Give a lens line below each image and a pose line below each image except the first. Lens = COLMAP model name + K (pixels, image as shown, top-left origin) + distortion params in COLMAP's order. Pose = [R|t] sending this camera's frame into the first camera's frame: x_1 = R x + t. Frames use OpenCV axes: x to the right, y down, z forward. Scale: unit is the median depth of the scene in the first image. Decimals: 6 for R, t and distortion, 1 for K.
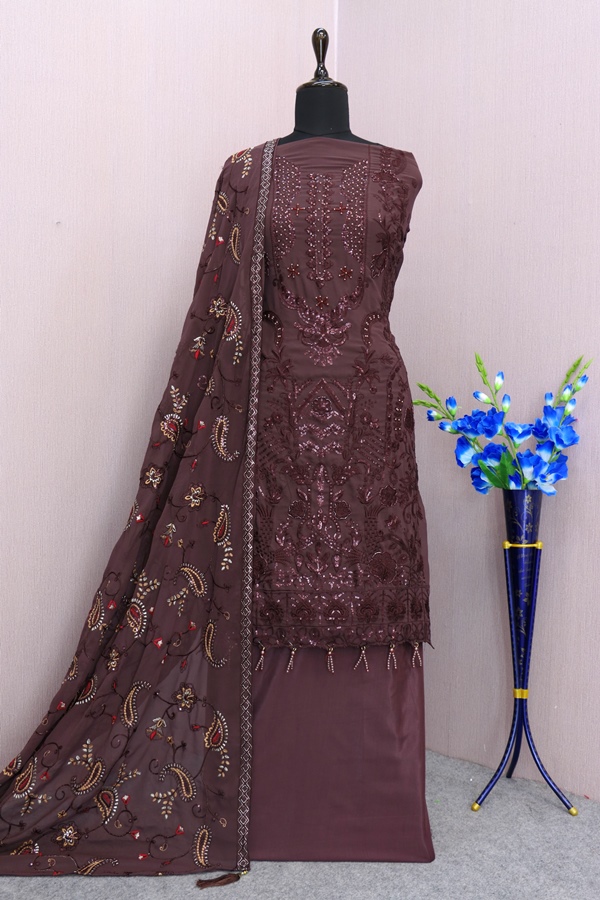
lens RADIAL K [[891.9, 0, 300.0], [0, 891.9, 450.0], [0, 0, 1]] dist [-0.162430, 0.235261]
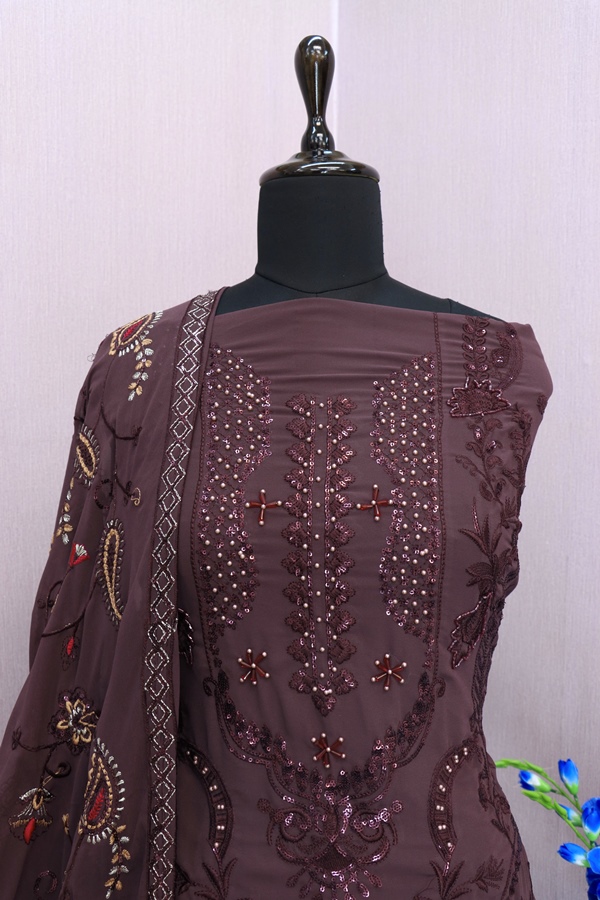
lens RADIAL K [[891.9, 0, 300.0], [0, 891.9, 450.0], [0, 0, 1]] dist [-0.162430, 0.235261]
pose [[0.999796, -0.011638, 0.016527, 0.007112], [0.012019, 0.999659, -0.023163, -0.276990], [-0.016252, 0.023357, 0.999595, 0.588042]]
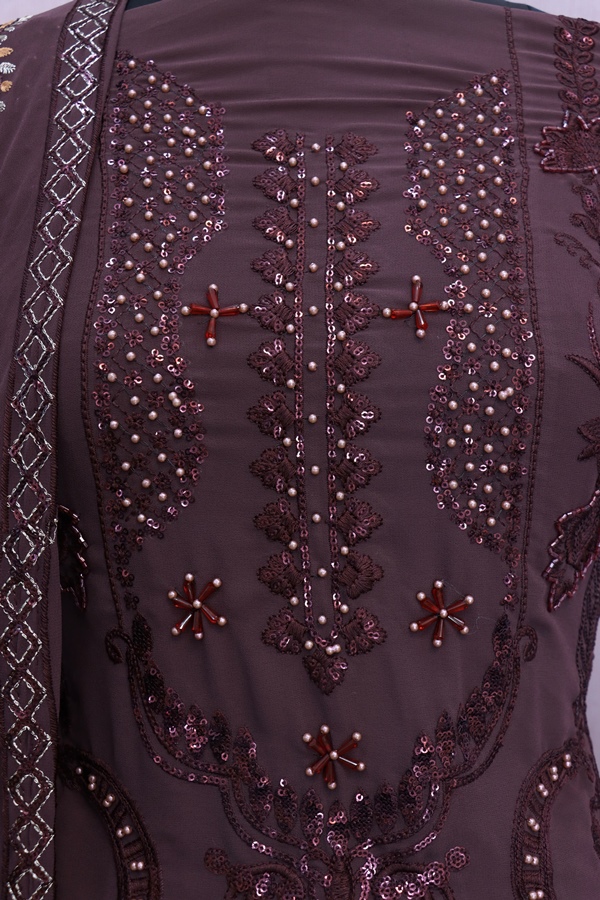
lens RADIAL K [[1158.4, 0, 300.0], [0, 1158.4, 450.0], [0, 0, 1]] dist [-0.105352, 0.371675]
pose [[0.997565, -0.014906, 0.068134, -0.001237], [0.014287, 0.999852, 0.009566, -0.232951], [-0.068267, -0.008569, 0.997630, 0.694352]]
